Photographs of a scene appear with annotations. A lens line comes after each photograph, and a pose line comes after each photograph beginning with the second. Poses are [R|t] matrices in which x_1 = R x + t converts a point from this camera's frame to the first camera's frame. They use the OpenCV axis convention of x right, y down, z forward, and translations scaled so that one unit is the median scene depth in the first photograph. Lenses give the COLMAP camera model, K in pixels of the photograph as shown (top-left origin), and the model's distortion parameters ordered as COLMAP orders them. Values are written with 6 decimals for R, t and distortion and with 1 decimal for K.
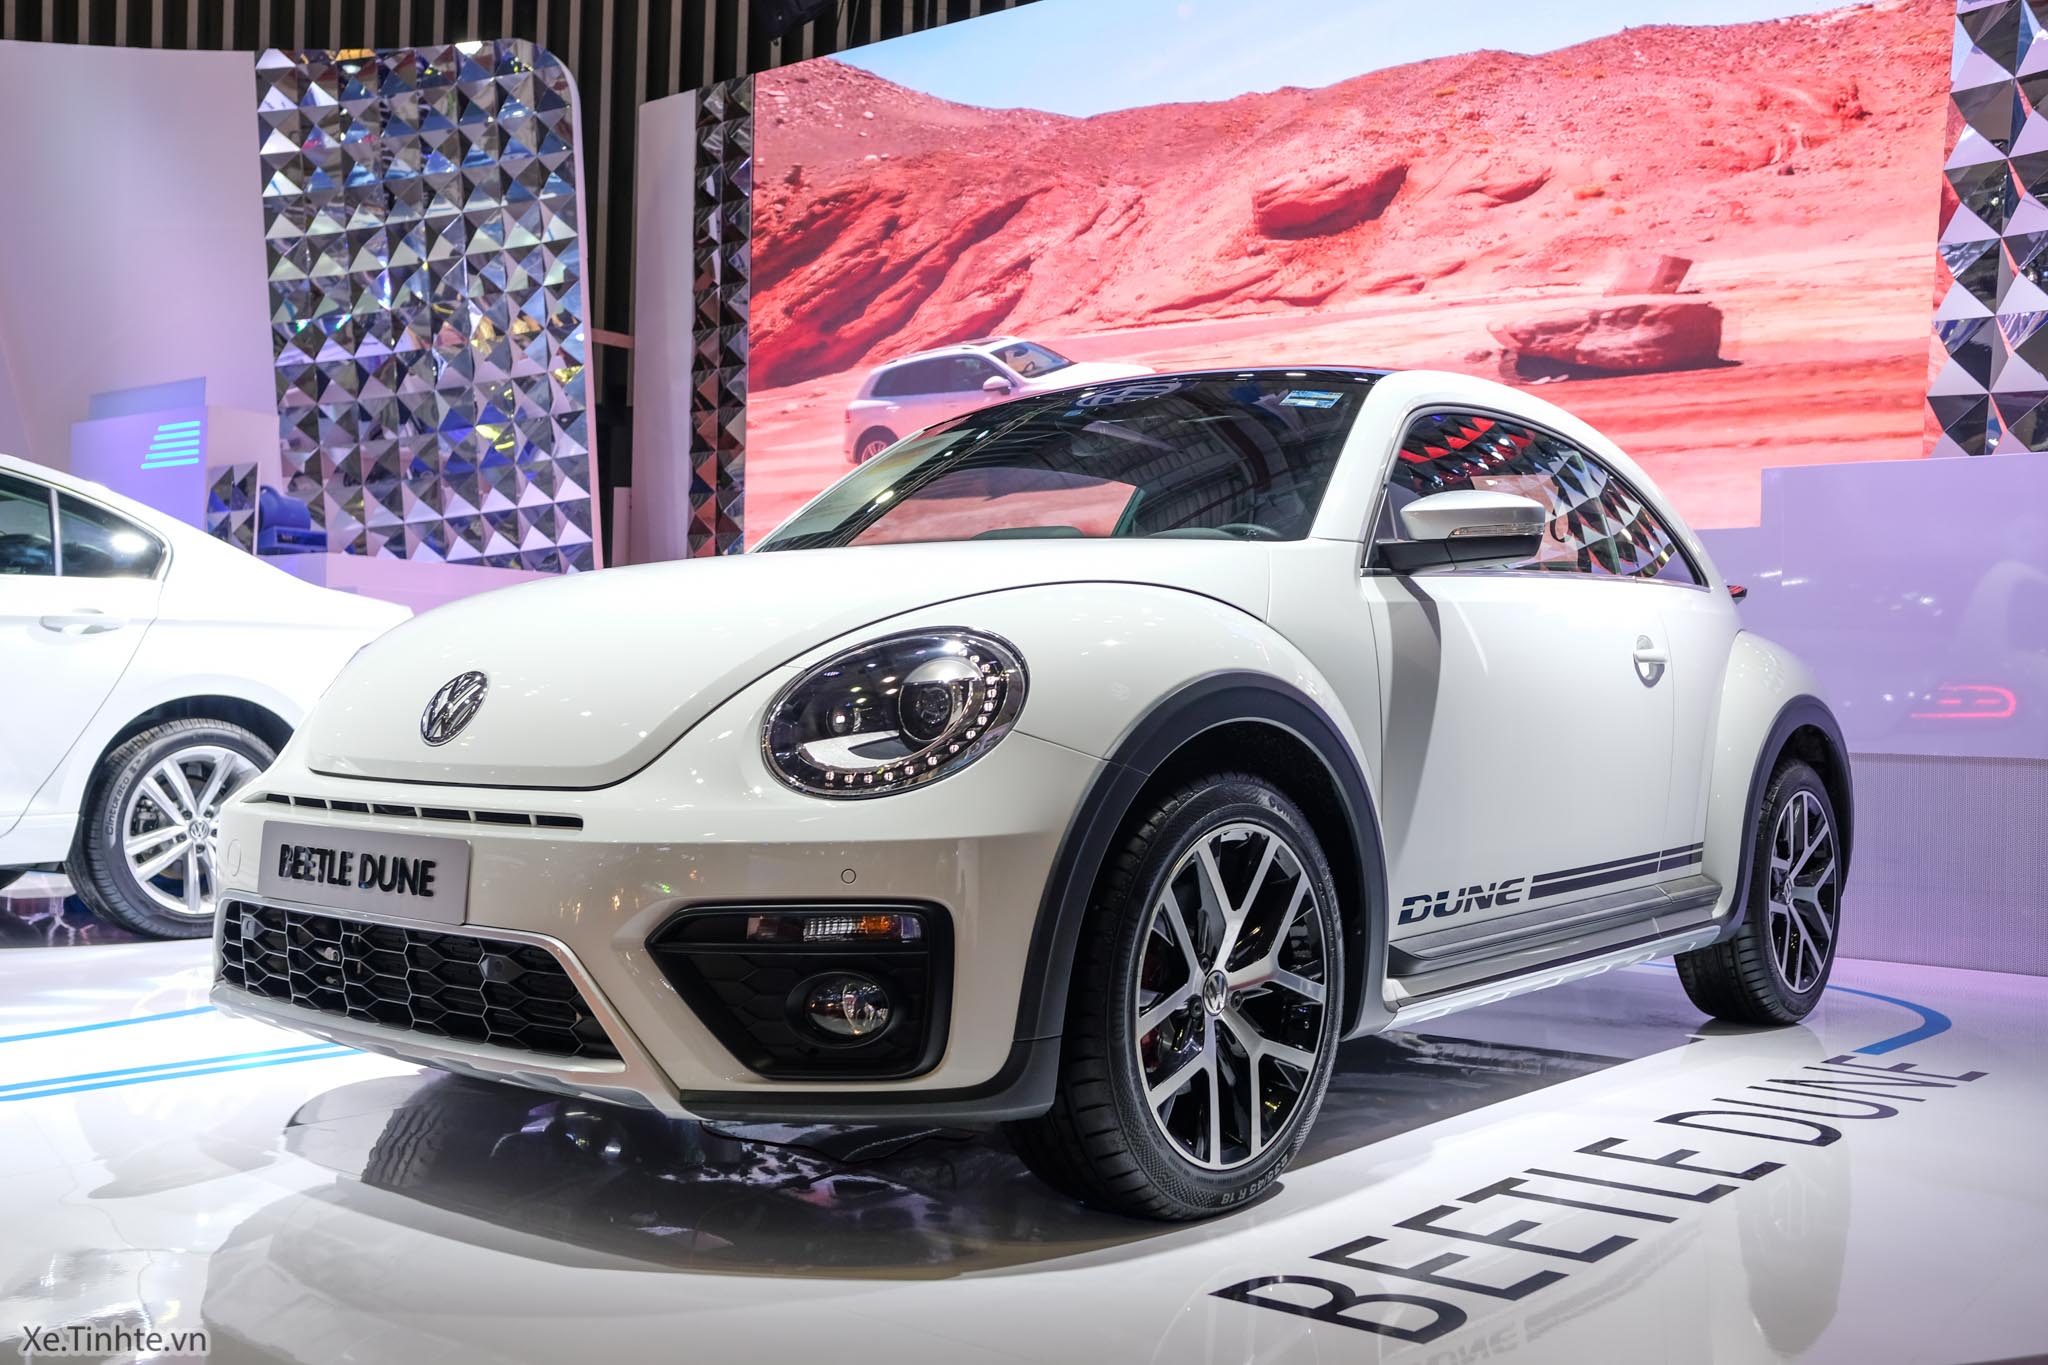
lens RADIAL K [[1972.7, 0, 1062.2], [0, 1972.7, 678.3], [0, 0, 1]] dist [-0.087571, 0.225858]
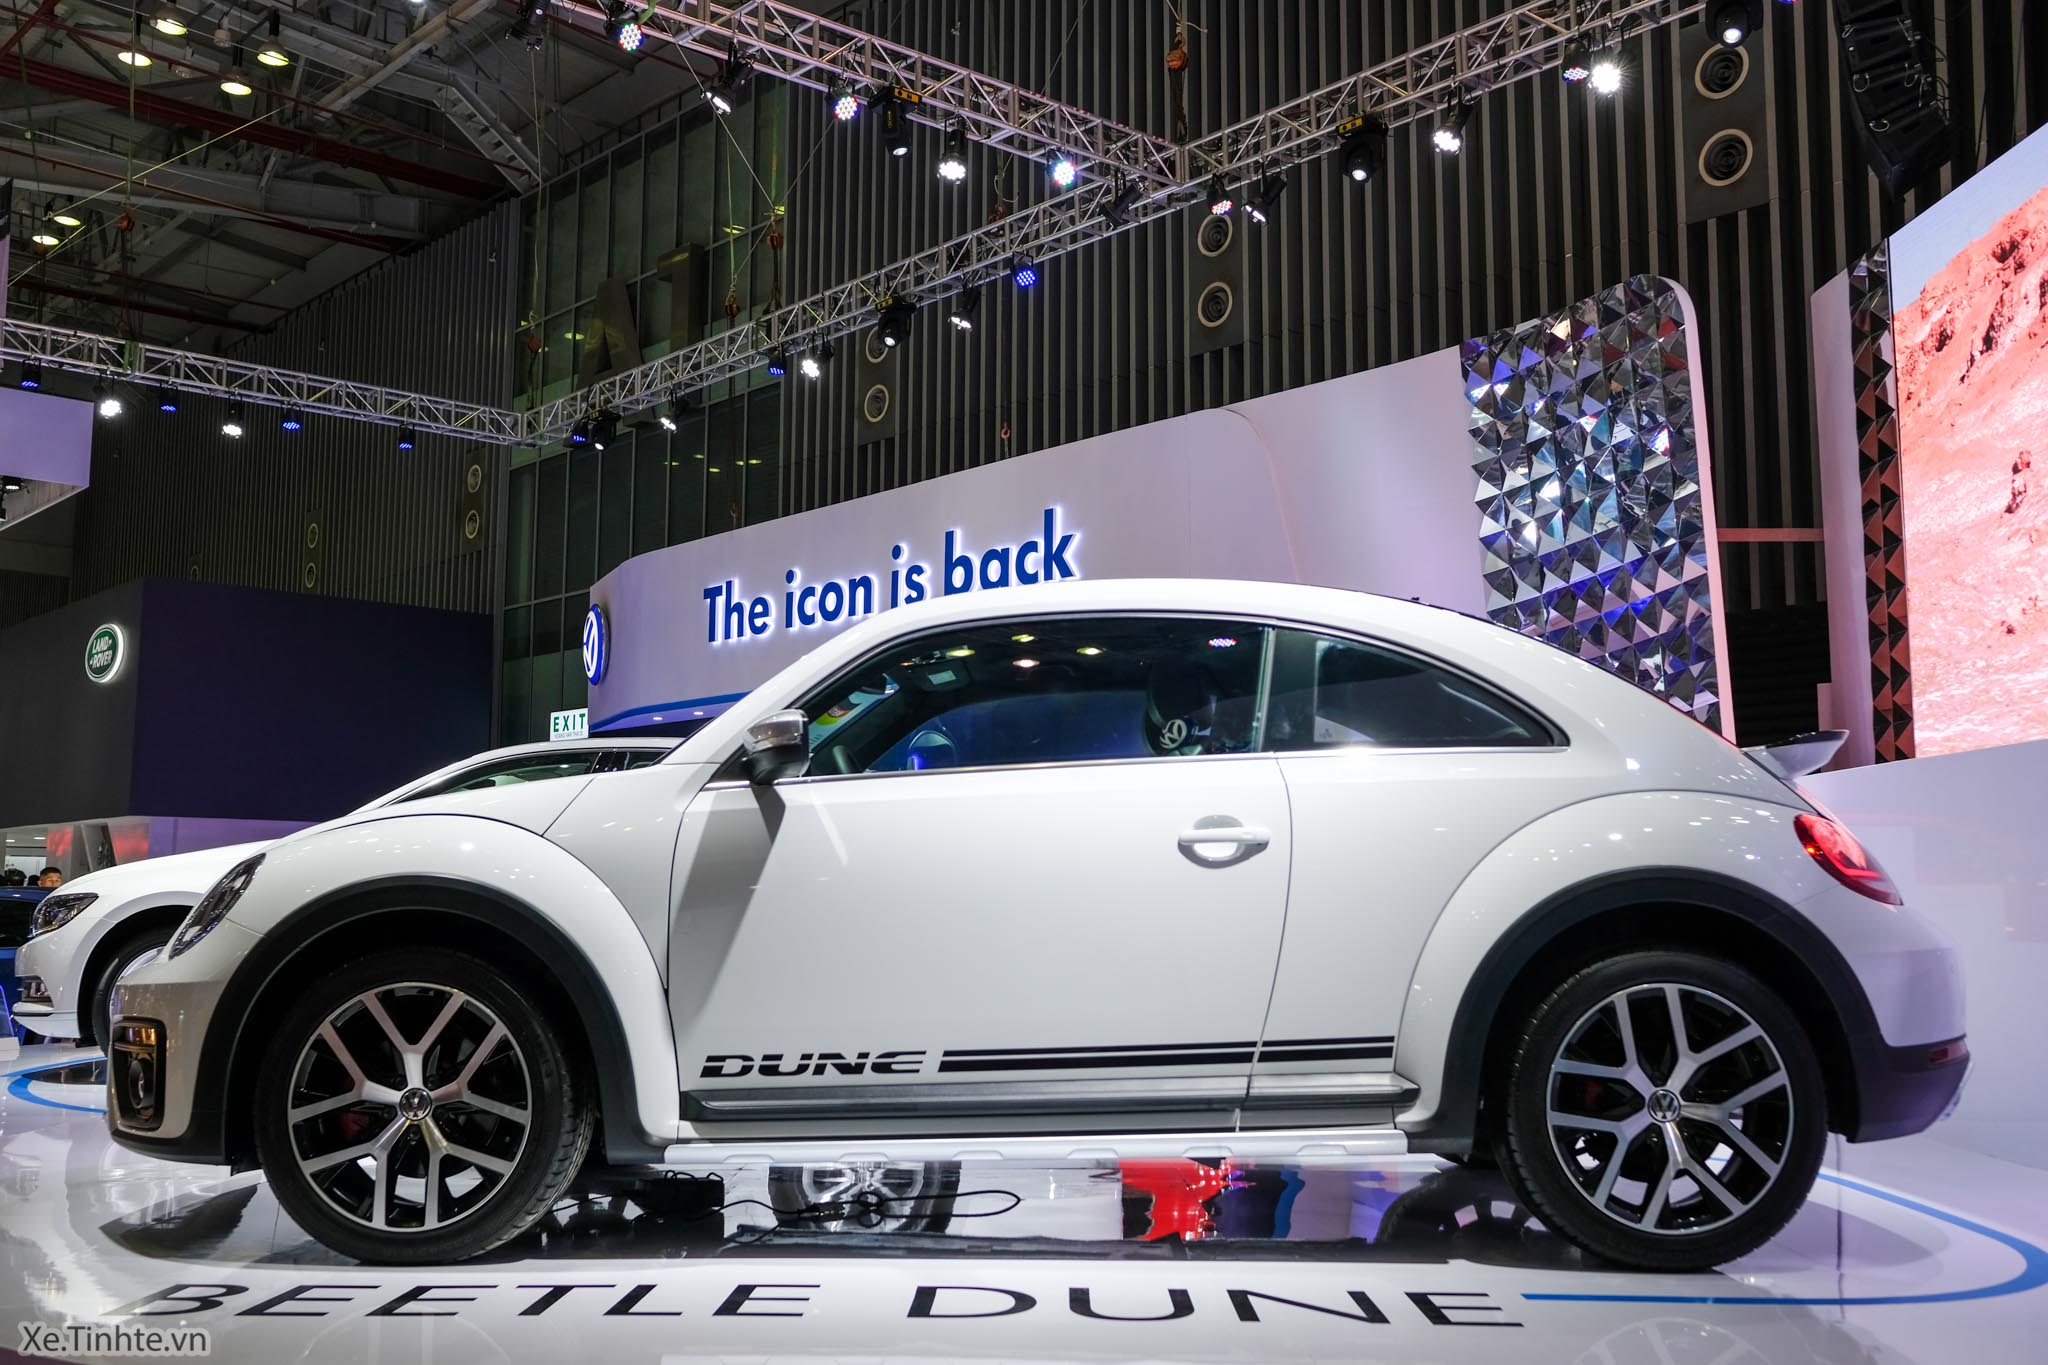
lens RADIAL K [[1972.7, 0, 1062.2], [0, 1972.7, 678.3], [0, 0, 1]] dist [-0.087571, 0.225858]
pose [[0.613791, -0.110582, -0.781686, 1.215861], [0.027477, 0.992534, -0.118834, 0.029761], [0.788991, 0.051460, 0.612246, 0.403286]]
